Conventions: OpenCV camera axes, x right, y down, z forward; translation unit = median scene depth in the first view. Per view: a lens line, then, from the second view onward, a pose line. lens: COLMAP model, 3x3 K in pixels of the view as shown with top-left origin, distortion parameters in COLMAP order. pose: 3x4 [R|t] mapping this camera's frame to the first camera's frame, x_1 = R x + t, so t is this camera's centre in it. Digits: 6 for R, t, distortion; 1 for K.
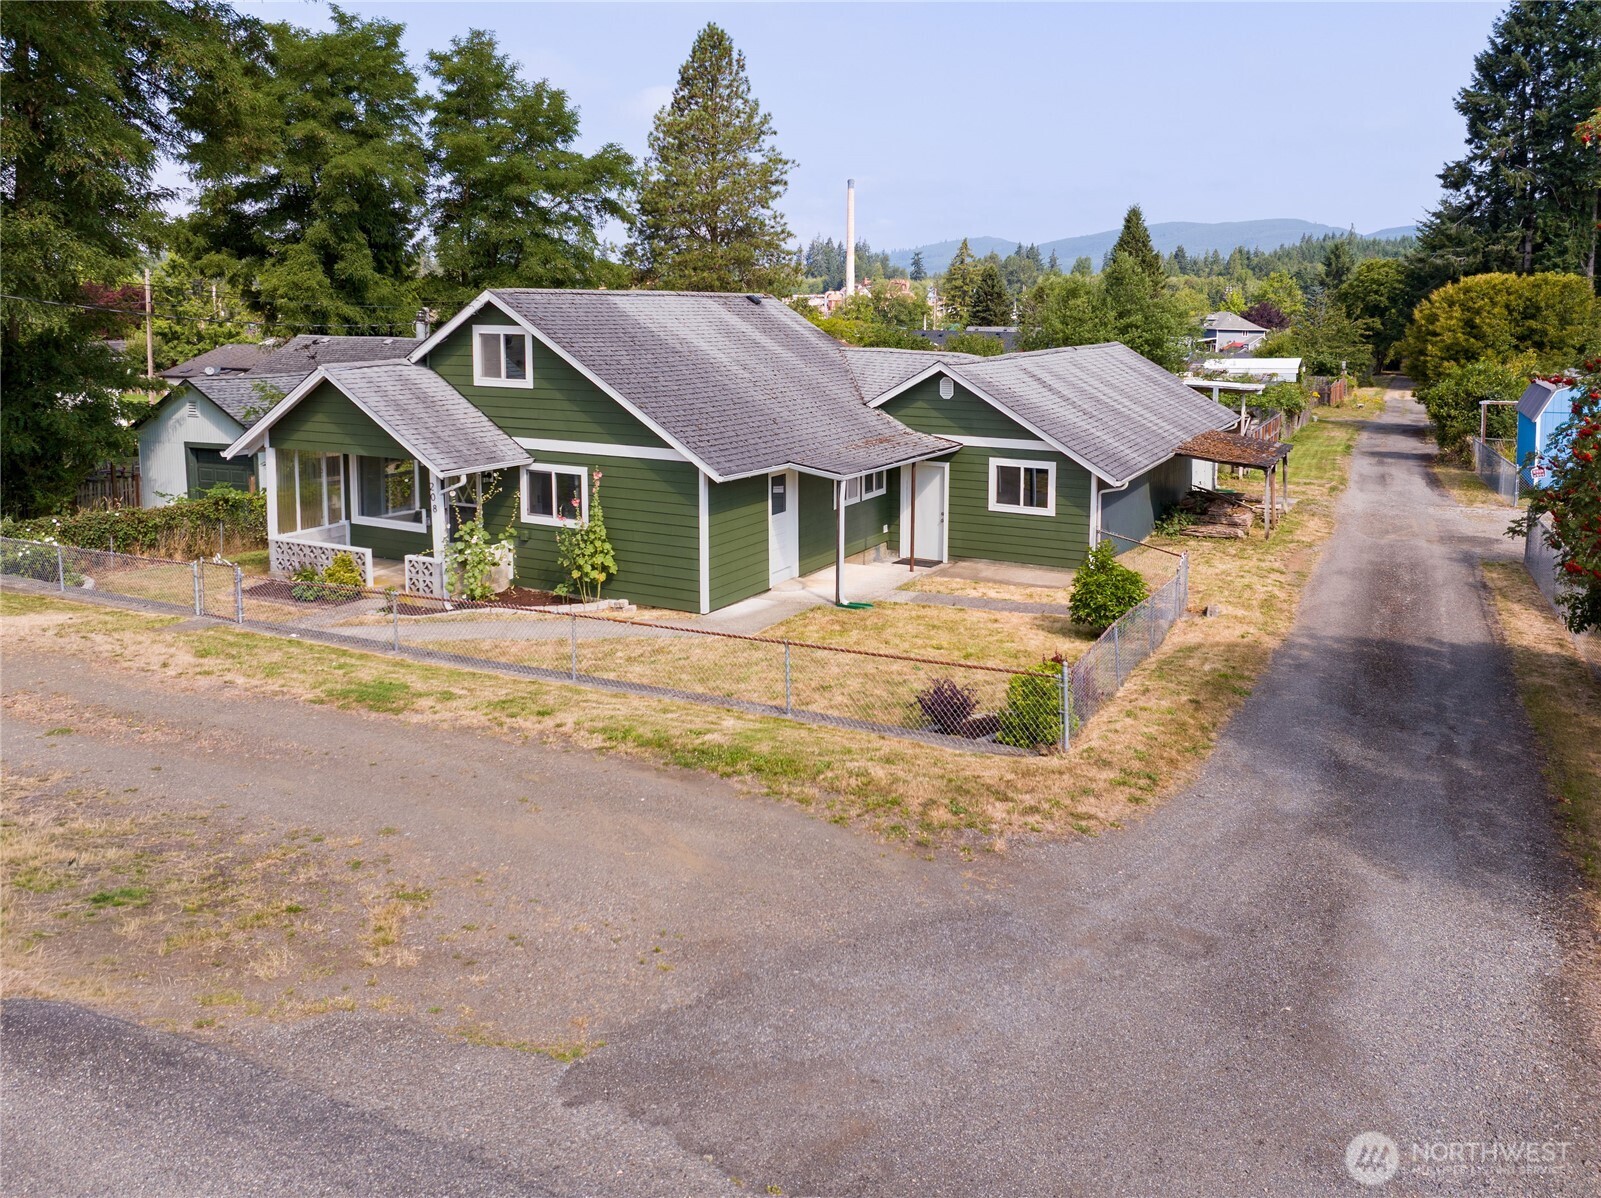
lens RADIAL K [[1166.6, 0, 883.6], [0, 1166.6, 448.3], [0, 0, 1]] dist [-0.067523, 0.061115]
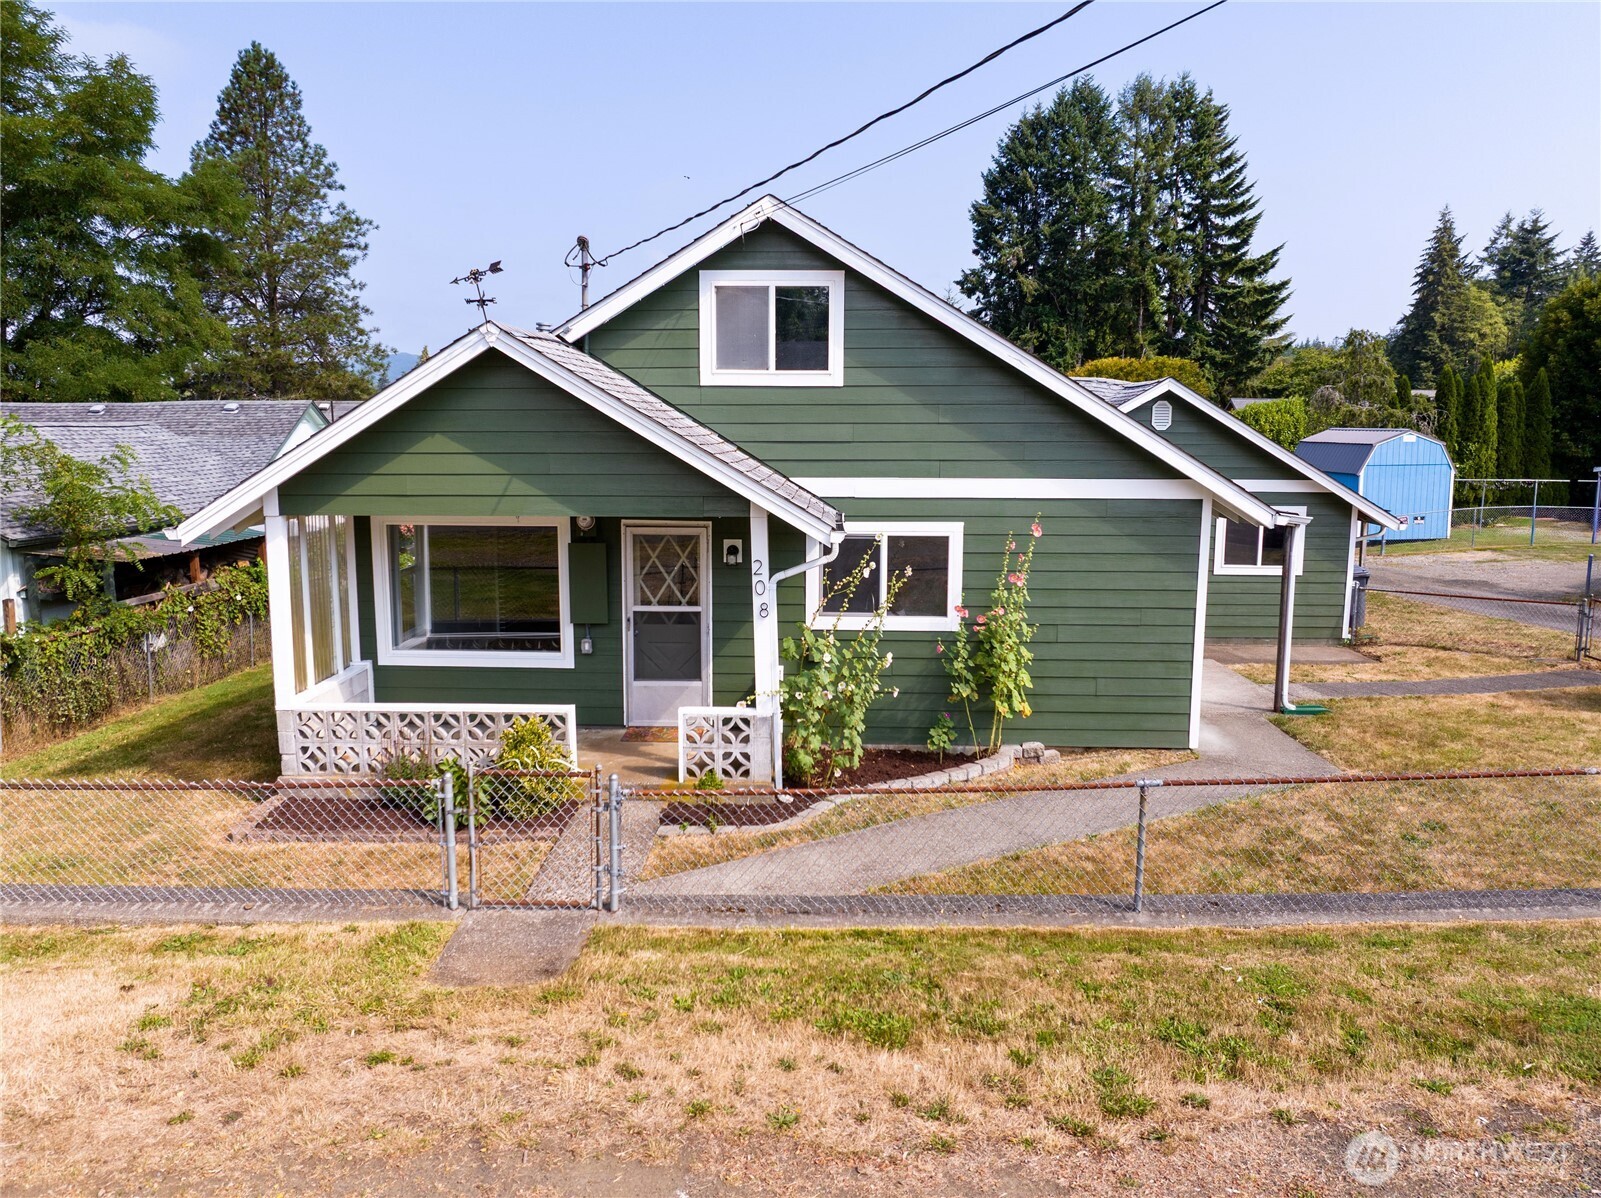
lens RADIAL K [[1110.8, 0, 800.5], [0, 1110.8, 599.0], [0, 0, 1]] dist [-0.029053, -0.002598]
pose [[0.913657, -0.067780, 0.400796, -0.387475], [0.052556, 0.997421, 0.048871, 0.016398], [-0.403075, -0.023587, 0.914863, 0.373615]]
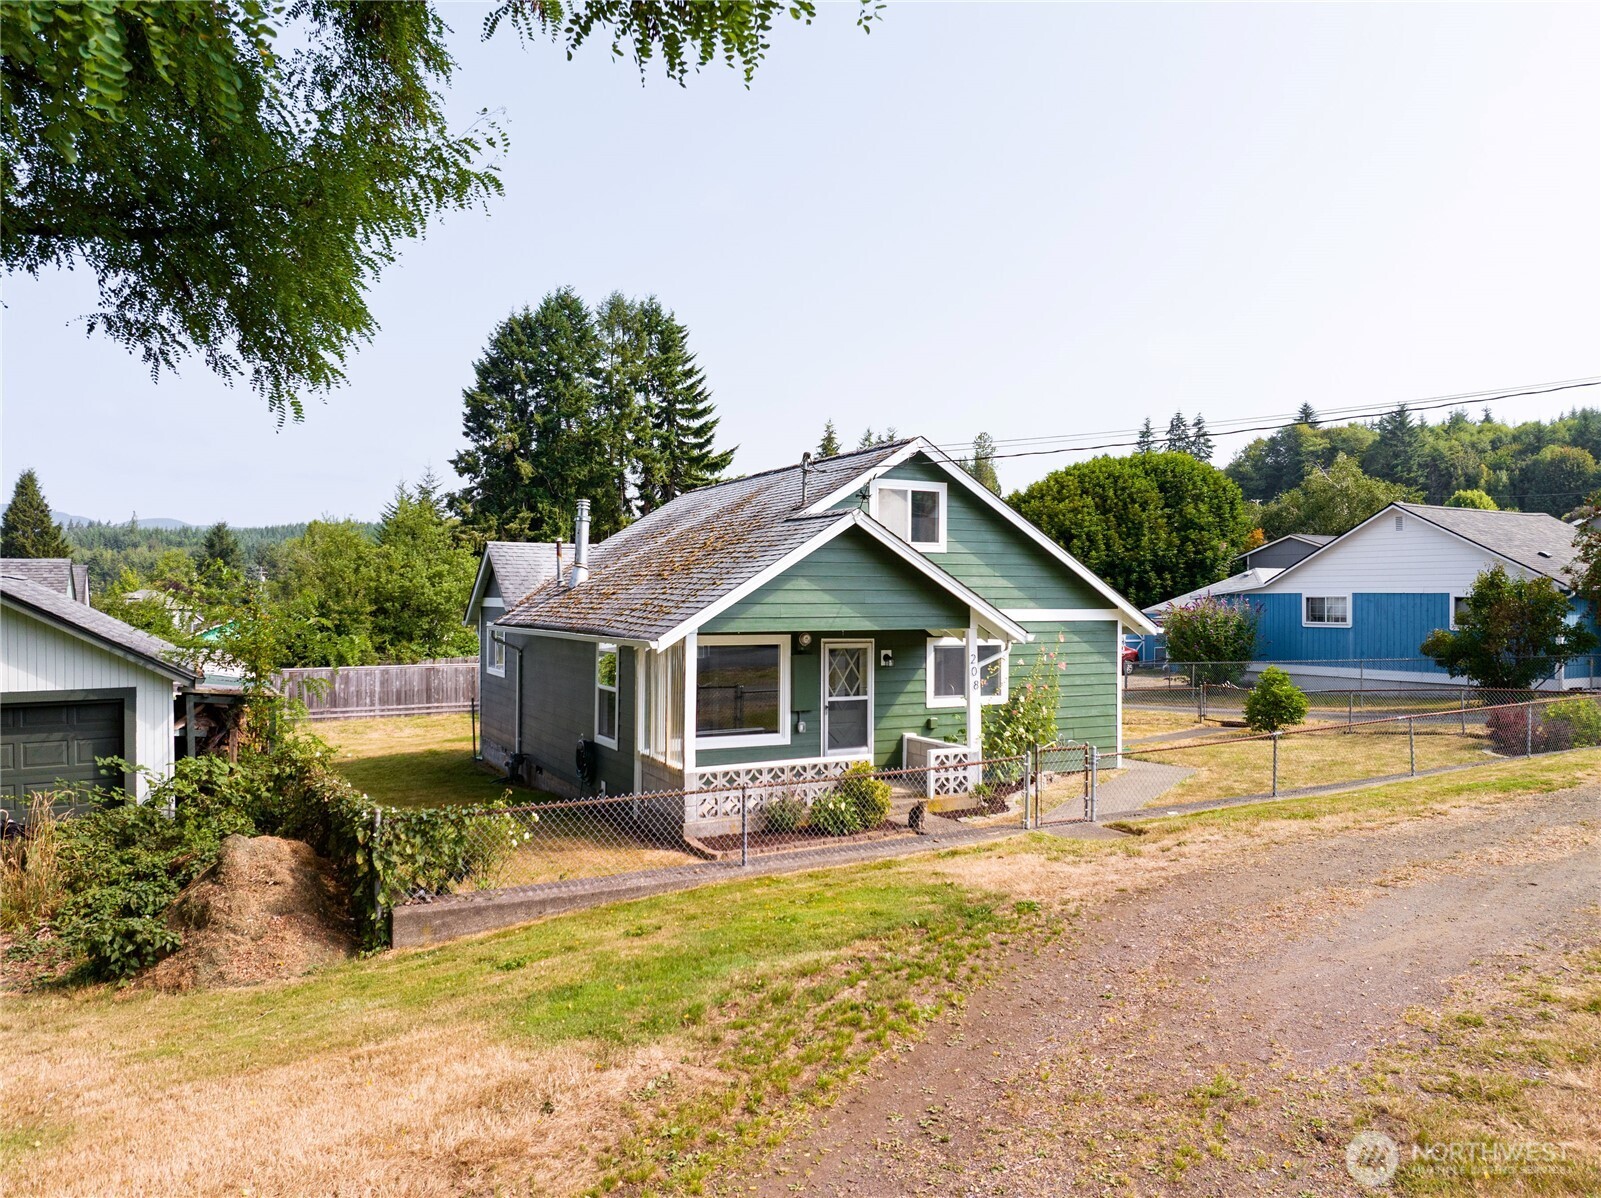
lens RADIAL K [[1110.8, 0, 800.5], [0, 1110.8, 599.0], [0, 0, 1]] dist [-0.029053, -0.002598]
pose [[0.595991, -0.003926, 0.802982, -0.753399], [0.099494, 0.992643, -0.068994, 0.022454], [-0.796803, 0.121011, 0.591997, 0.422418]]
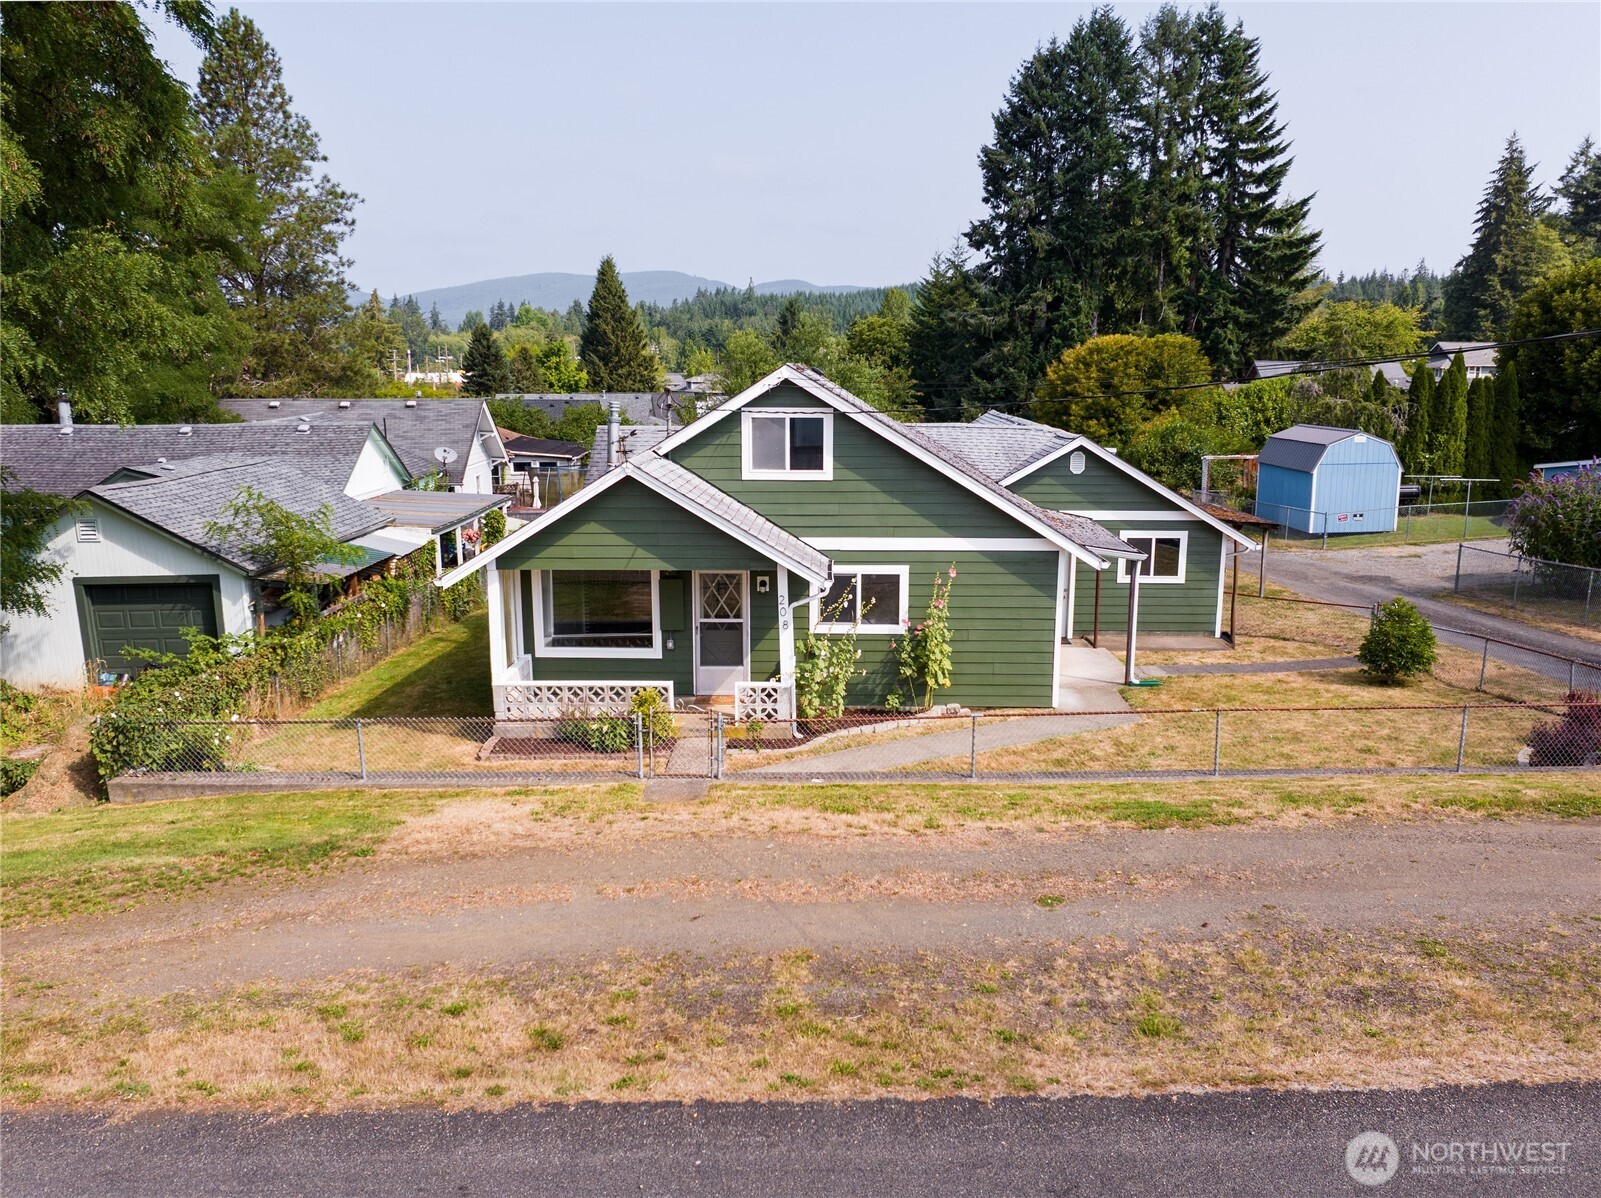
lens RADIAL K [[1246.9, 0, 806.2], [0, 1246.9, 671.0], [0, 0, 1]] dist [-0.024854, -0.004437]
pose [[0.910336, -0.104458, 0.400471, -0.511328], [0.056407, 0.989910, 0.129984, -0.023184], [-0.410008, -0.095740, 0.907043, 0.100213]]
